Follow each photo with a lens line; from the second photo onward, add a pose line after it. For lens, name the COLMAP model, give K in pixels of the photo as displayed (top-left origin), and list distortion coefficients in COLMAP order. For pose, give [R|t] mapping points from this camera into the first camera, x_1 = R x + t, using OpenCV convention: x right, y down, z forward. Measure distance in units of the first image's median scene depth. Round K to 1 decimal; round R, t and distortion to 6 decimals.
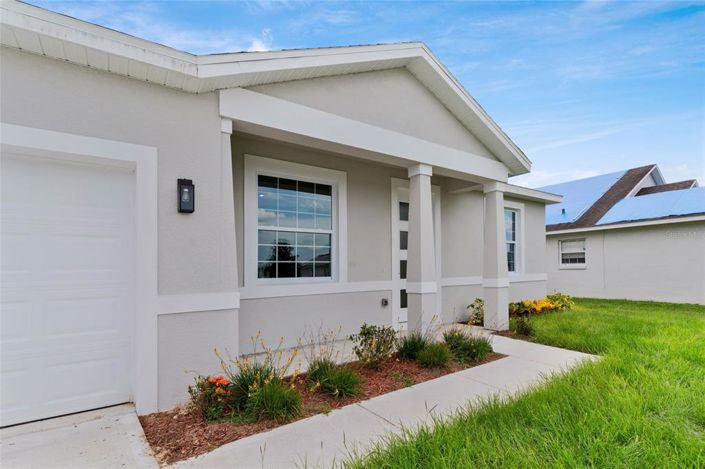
lens RADIAL K [[343.3, 0, 351.5], [0, 343.3, 268.1], [0, 0, 1]] dist [0.000551, 0.000286]
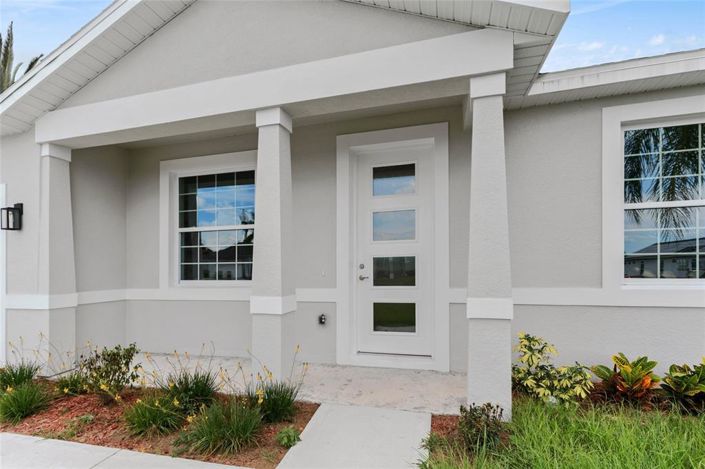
lens RADIAL K [[341.8, 0, 352.5], [0, 341.8, 261.2], [0, 0, 1]] dist [0.000056, -0.000321]
pose [[0.630347, -0.001571, -0.776312, 0.743604], [0.009069, 0.999945, 0.005340, -0.024128], [0.776261, -0.010407, 0.630326, 0.677625]]
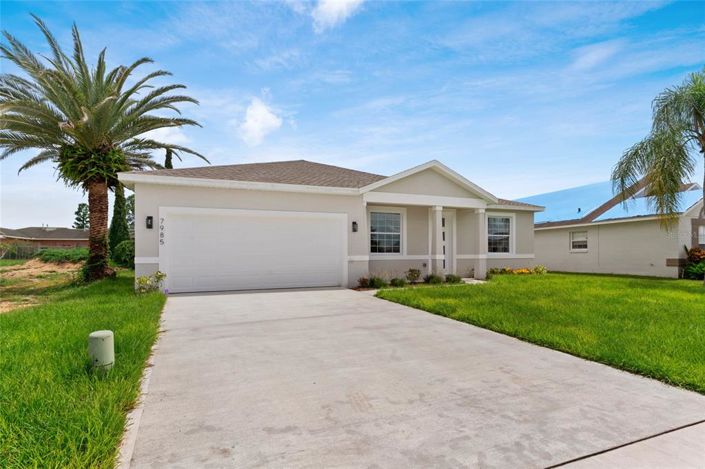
lens RADIAL K [[334.5, 0, 352.5], [0, 334.5, 234.5], [0, 0, 1]] dist [0.001942, 0.000639]
pose [[0.972633, -0.006108, -0.232265, 0.158756], [-0.007484, 0.998312, -0.057595, 0.035100], [0.232225, 0.057757, 0.970946, -1.307603]]
